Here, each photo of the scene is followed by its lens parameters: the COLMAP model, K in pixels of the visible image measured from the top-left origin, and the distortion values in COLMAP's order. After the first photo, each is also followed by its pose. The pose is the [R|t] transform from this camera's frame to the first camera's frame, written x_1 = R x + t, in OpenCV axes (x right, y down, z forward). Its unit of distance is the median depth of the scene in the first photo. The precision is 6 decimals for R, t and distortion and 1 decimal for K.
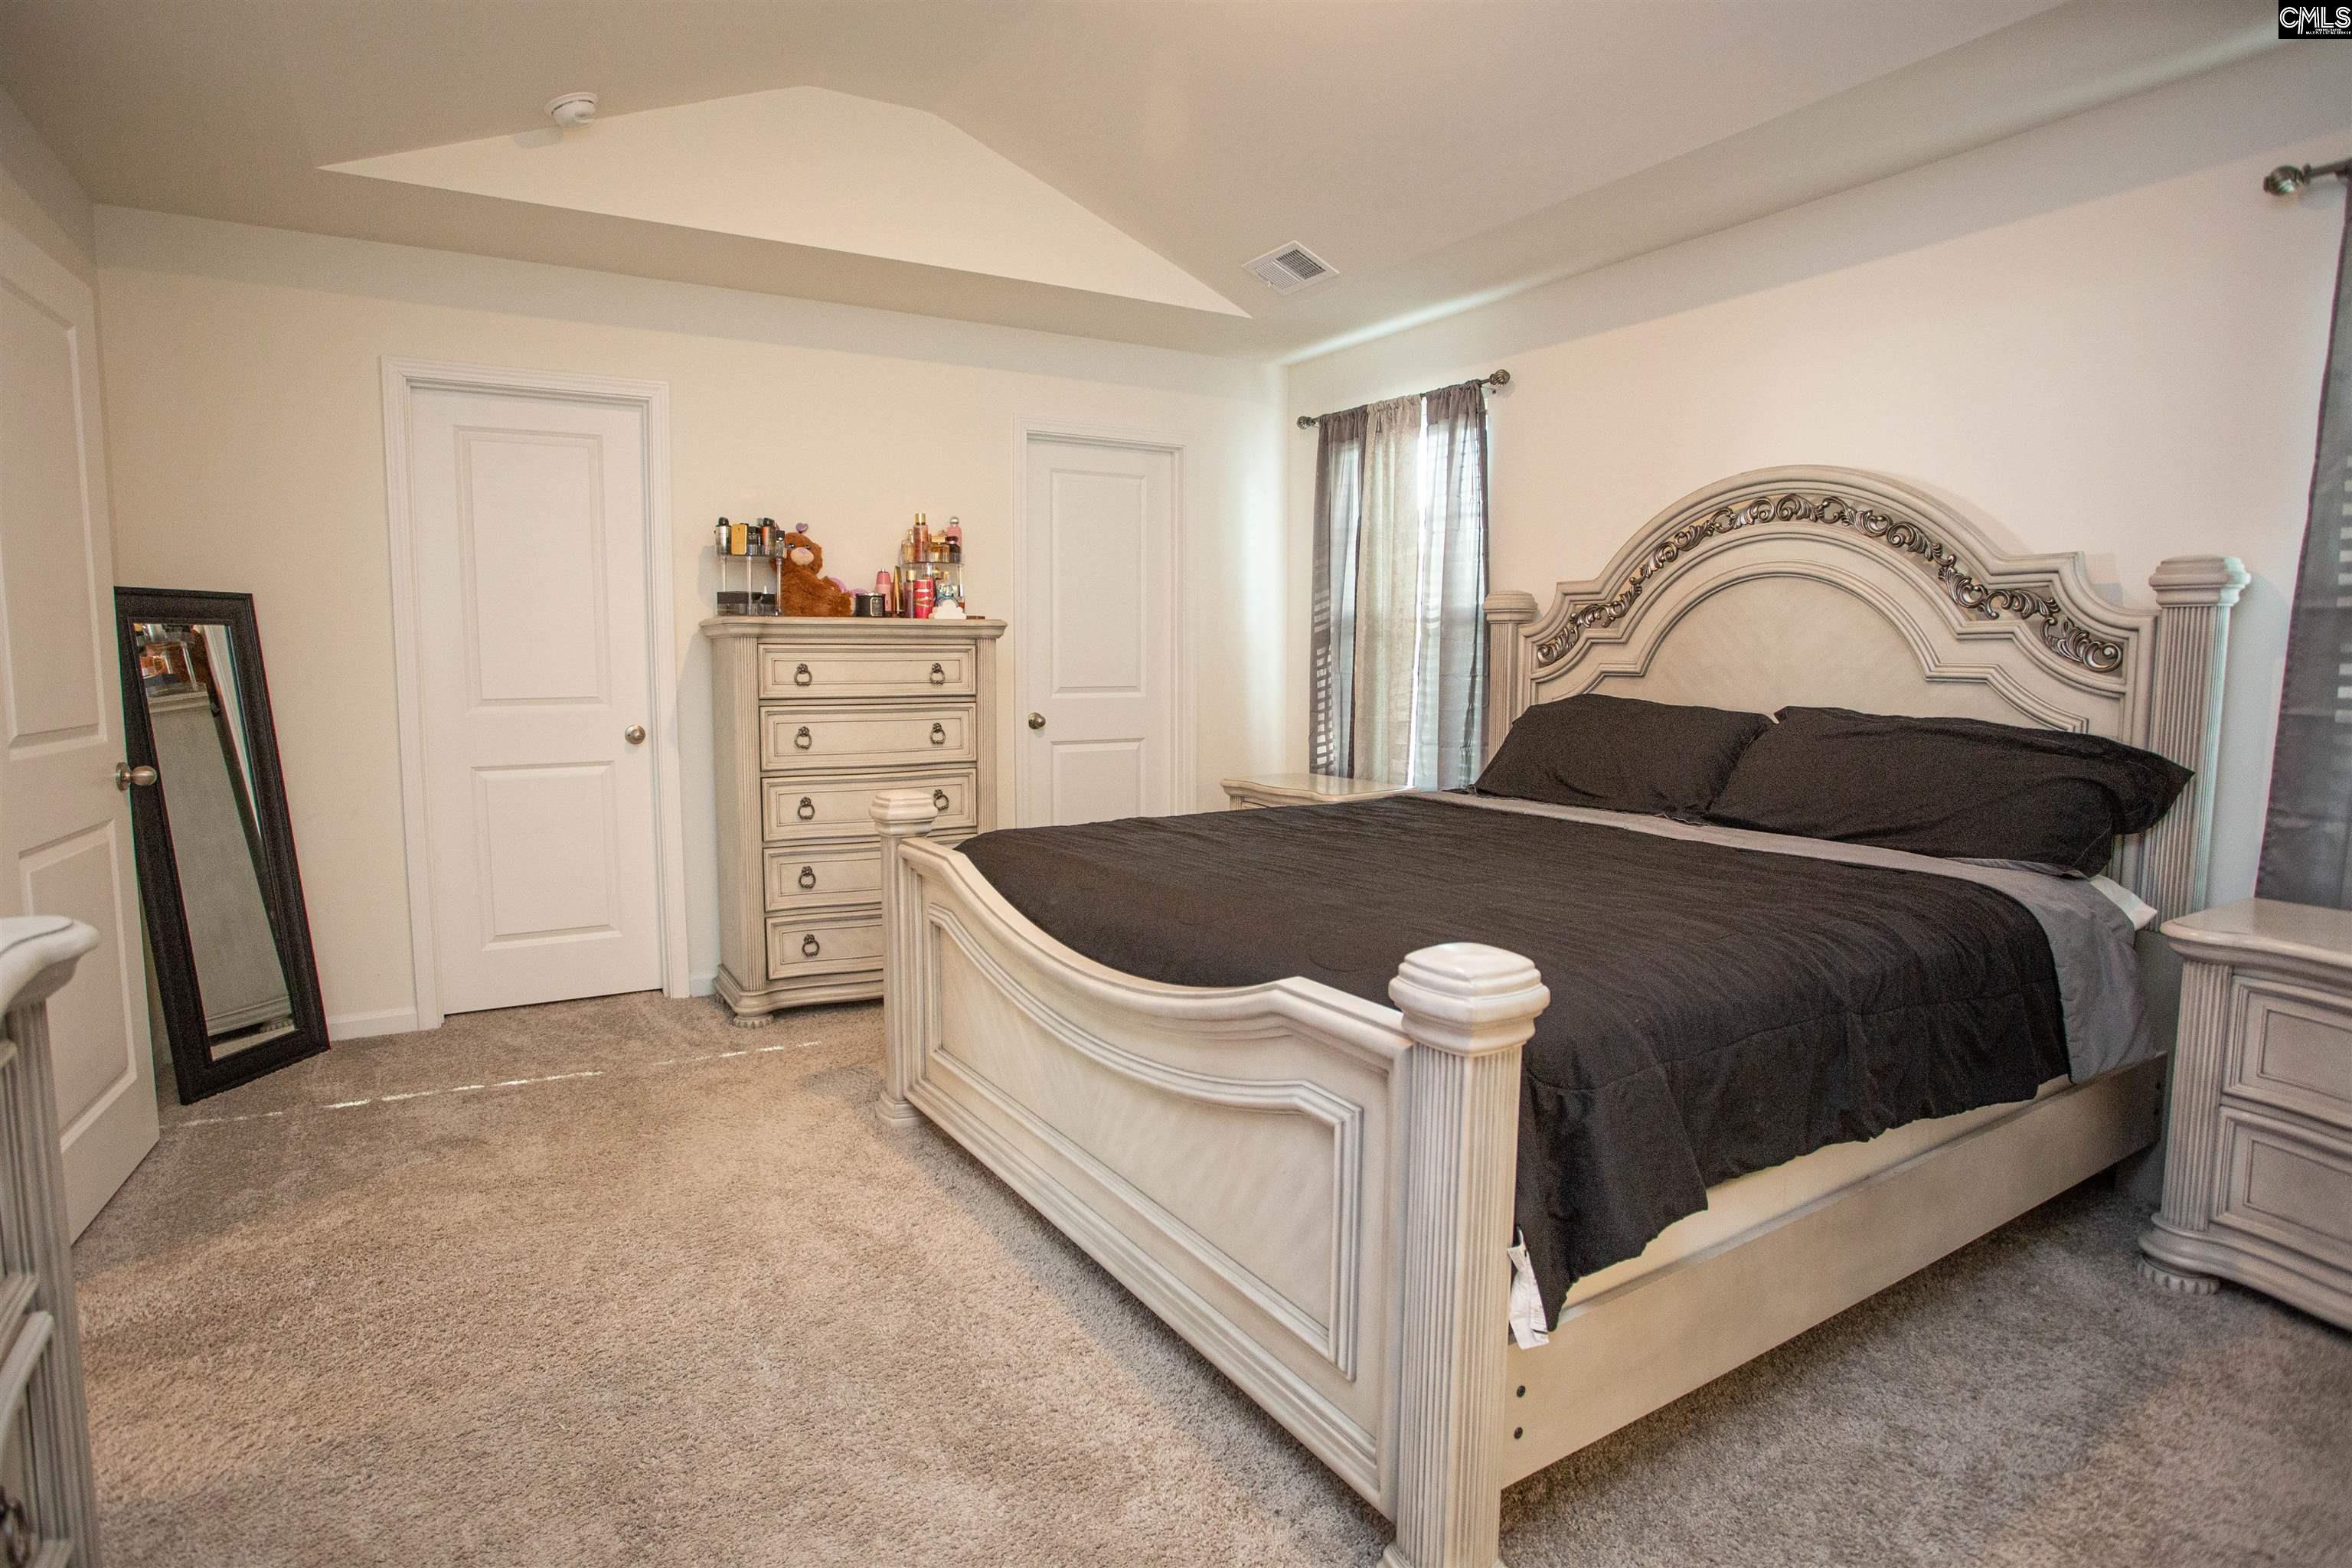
lens RADIAL K [[1235.5, 0, 1169.8], [0, 1235.5, 765.2], [0, 0, 1]] dist [-0.066346, 0.032887]
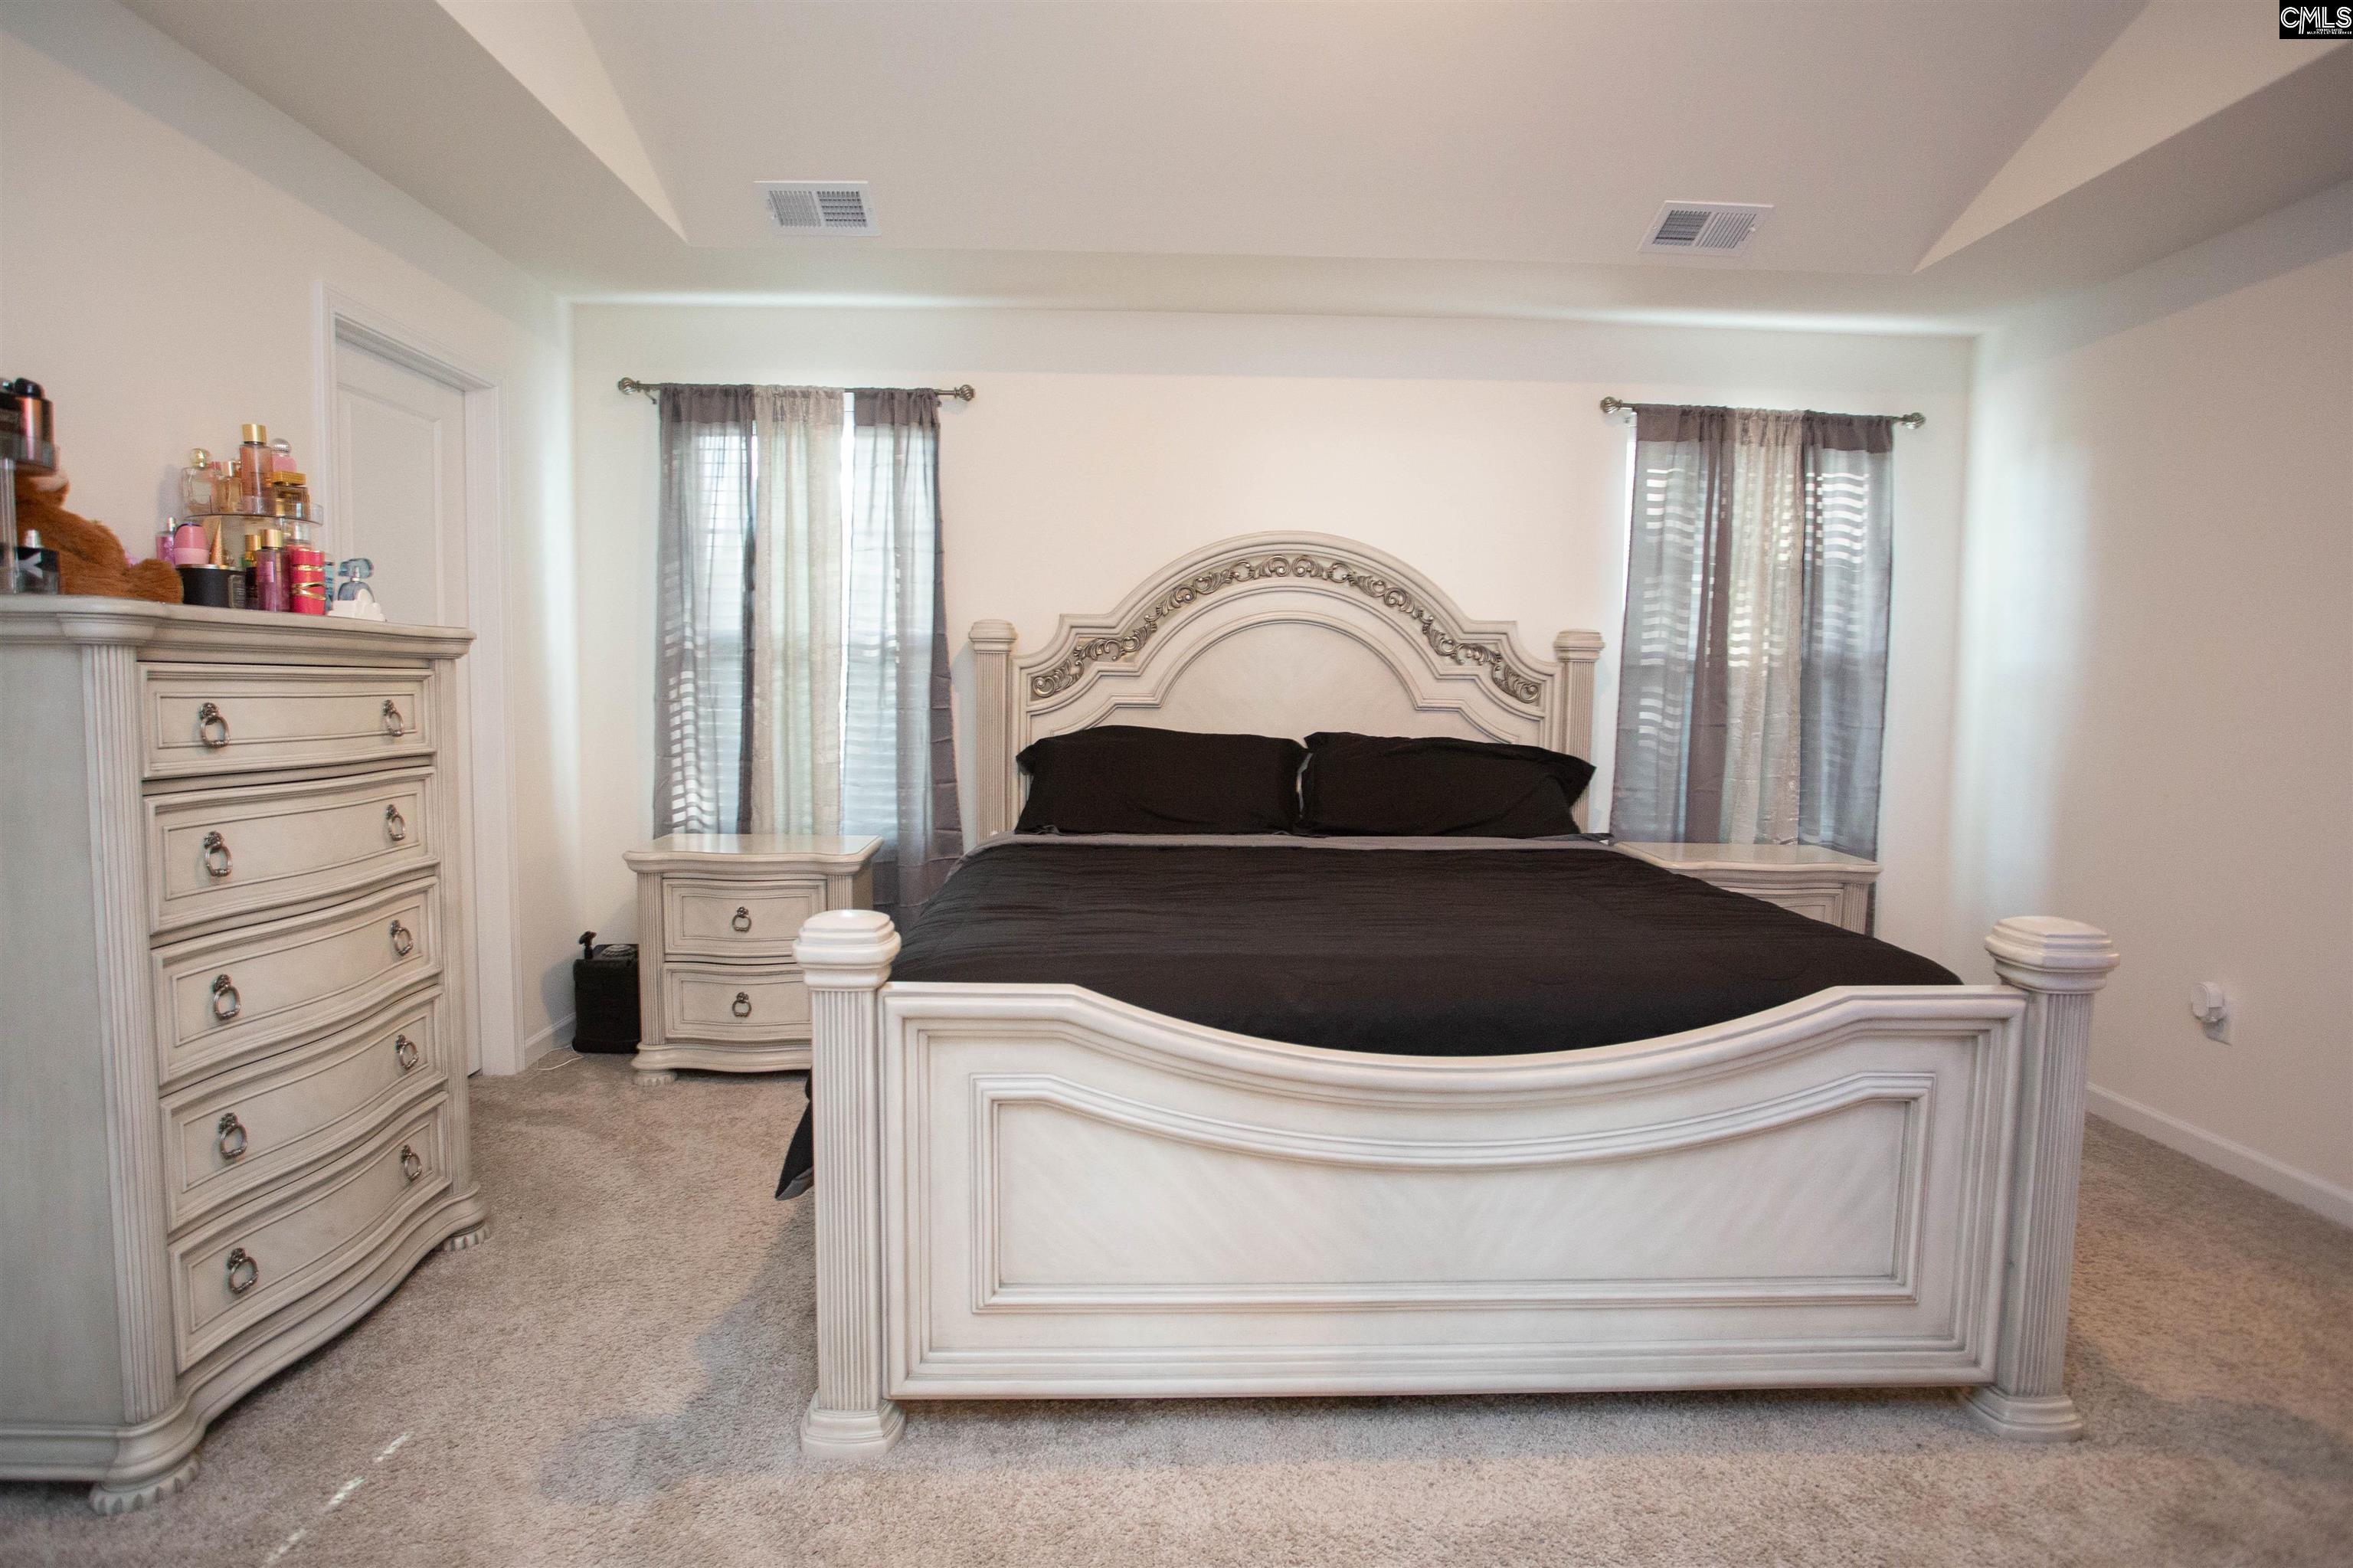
lens RADIAL K [[1236.1, 0, 1170.3], [0, 1236.1, 765.2], [0, 0, 1]] dist [-0.066346, 0.032887]
pose [[0.500057, -0.051796, 0.864442, -0.525303], [0.066427, 0.997563, 0.021345, -0.043395], [-0.863441, 0.046749, 0.502279, 0.434419]]
